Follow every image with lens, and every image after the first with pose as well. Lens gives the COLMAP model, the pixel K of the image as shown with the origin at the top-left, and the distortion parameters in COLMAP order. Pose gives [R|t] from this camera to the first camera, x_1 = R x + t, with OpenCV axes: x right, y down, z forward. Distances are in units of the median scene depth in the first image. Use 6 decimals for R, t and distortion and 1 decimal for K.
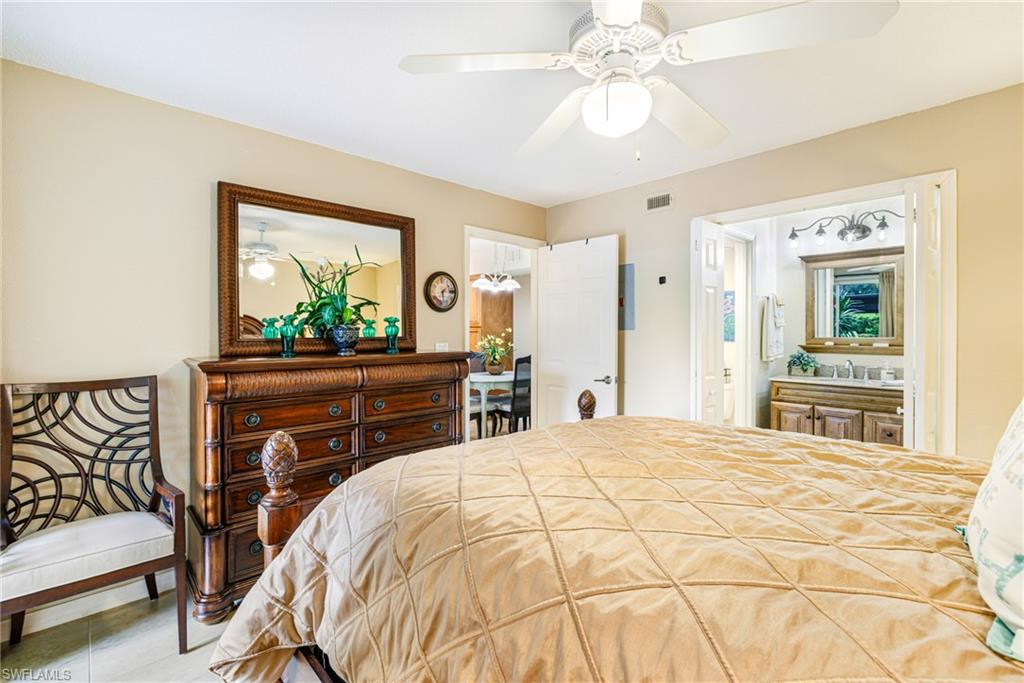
lens RADIAL K [[454.6, 0, 510.6], [0, 454.6, 339.8], [0, 0, 1]] dist [-0.002657, -0.000437]
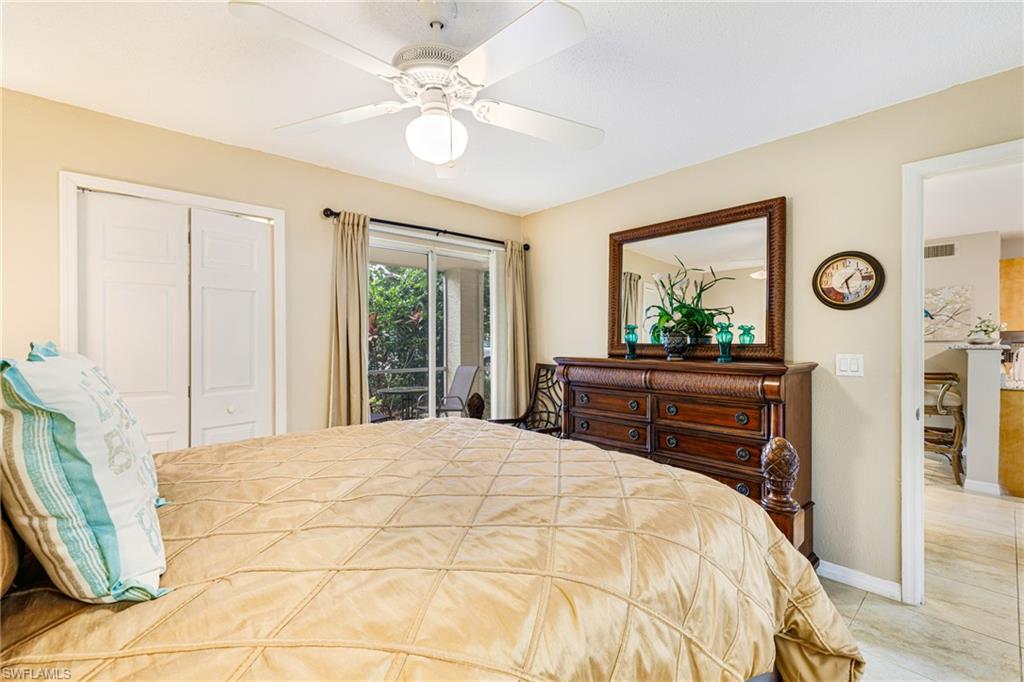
lens RADIAL K [[446.5, 0, 512.0], [0, 446.5, 341.0], [0, 0, 1]] dist [-0.001126, -0.000241]
pose [[-0.029147, 0.002242, -0.999573, 0.651392], [-0.015933, 0.999869, 0.002707, -0.007386], [0.999448, 0.016005, -0.029108, 0.604993]]
